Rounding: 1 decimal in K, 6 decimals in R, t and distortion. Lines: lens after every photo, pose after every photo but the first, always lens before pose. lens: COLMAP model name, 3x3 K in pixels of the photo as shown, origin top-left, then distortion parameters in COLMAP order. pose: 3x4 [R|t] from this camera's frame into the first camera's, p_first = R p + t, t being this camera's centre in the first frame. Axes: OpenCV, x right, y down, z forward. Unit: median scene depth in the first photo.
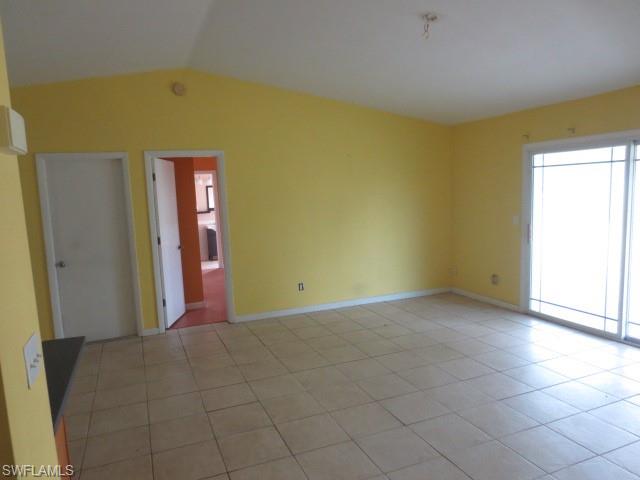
lens RADIAL K [[456.4, 0, 320.0], [0, 456.4, 240.0], [0, 0, 1]] dist [-0.002847, 0.000283]
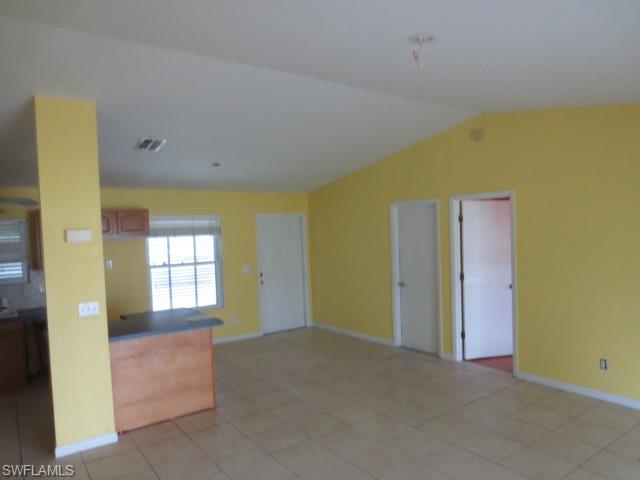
lens RADIAL K [[456.3, 0, 320.0], [0, 456.3, 240.0], [0, 0, 1]] dist [-0.059119, 0.000655]
pose [[0.219275, 0.056307, -0.974037, 1.129809], [-0.081781, 0.995881, 0.039160, -0.182765], [0.972230, 0.071071, 0.222977, 0.780907]]
